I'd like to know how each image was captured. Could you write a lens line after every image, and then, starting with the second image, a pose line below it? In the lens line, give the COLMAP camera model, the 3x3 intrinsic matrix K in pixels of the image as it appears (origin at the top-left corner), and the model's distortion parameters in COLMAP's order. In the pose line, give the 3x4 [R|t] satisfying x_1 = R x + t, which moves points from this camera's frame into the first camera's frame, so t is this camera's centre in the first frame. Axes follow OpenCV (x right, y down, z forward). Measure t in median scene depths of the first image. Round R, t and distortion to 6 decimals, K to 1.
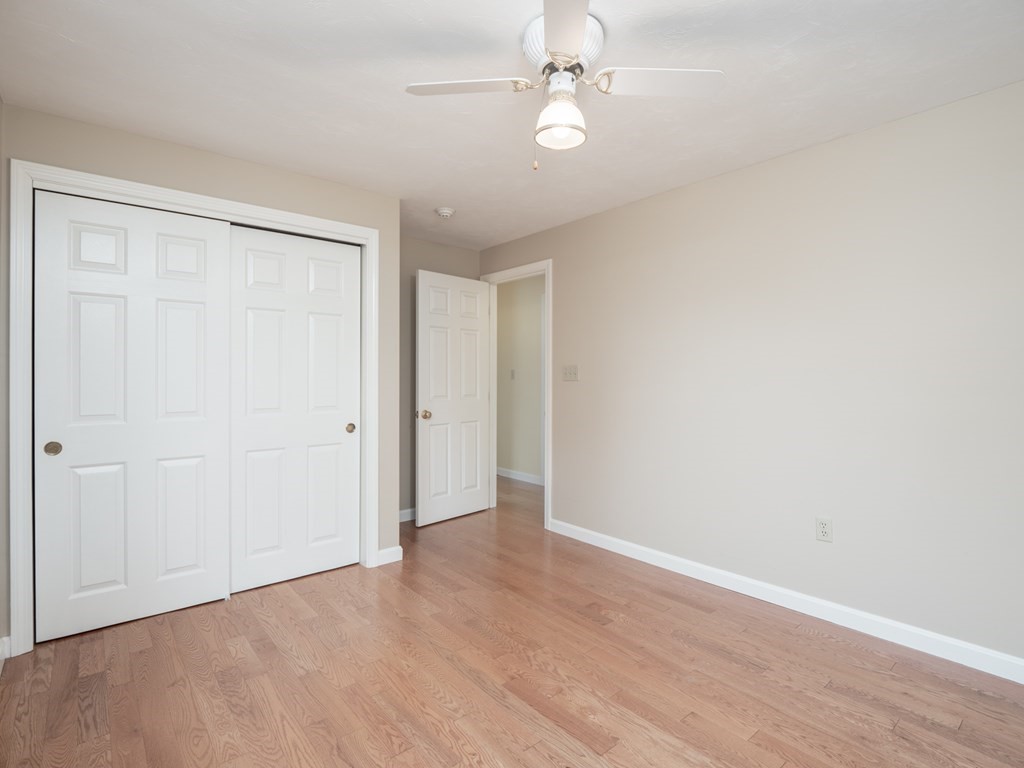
lens RADIAL K [[515.7, 0, 516.9], [0, 515.7, 380.3], [0, 0, 1]] dist [0.016551, -0.014311]
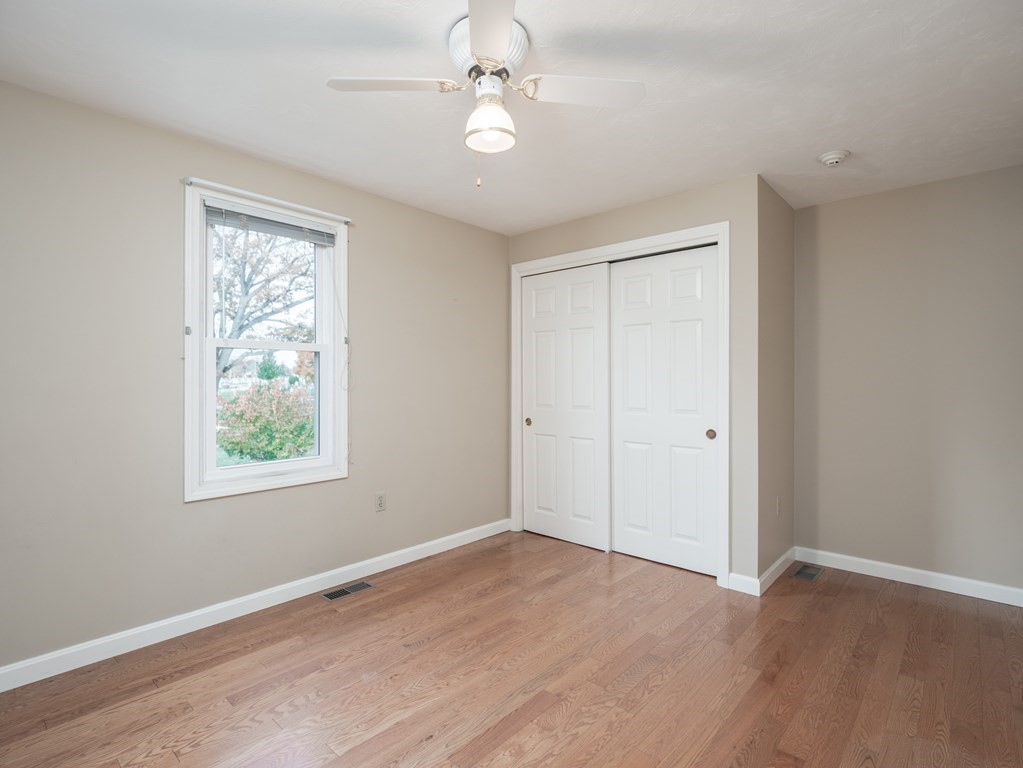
lens RADIAL K [[520.4, 0, 511.2], [0, 520.4, 382.1], [0, 0, 1]] dist [0.000758, 0.000048]
pose [[0.130688, 0.000177, -0.991423, 0.855090], [-0.008792, 0.999961, -0.000981, -0.001476], [0.991385, 0.008845, 0.130685, 0.717187]]
